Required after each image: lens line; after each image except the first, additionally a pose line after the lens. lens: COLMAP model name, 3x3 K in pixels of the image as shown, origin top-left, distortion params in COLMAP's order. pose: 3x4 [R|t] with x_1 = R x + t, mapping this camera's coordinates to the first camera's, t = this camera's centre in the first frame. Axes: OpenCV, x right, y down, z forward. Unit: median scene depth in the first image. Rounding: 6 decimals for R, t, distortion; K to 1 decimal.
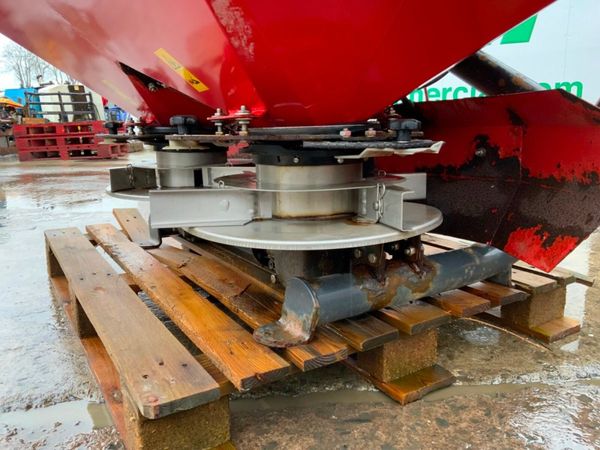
lens RADIAL K [[500.2, 0, 302.2], [0, 500.2, 224.8], [0, 0, 1]] dist [0.039101, -0.079302]
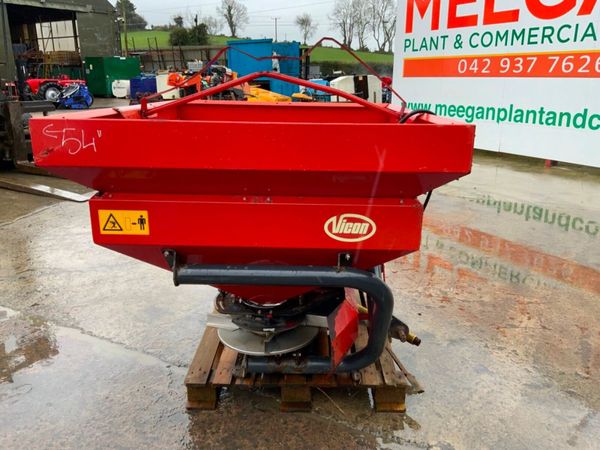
lens RADIAL K [[500.2, 0, 300.0], [0, 500.2, 227.8], [0, 0, 1]] dist [0.039101, -0.079302]
pose [[0.833729, 0.174696, -0.523810, 1.250082], [-0.121428, 0.983417, 0.134707, -0.791572], [0.538657, -0.048704, 0.841117, -0.913863]]
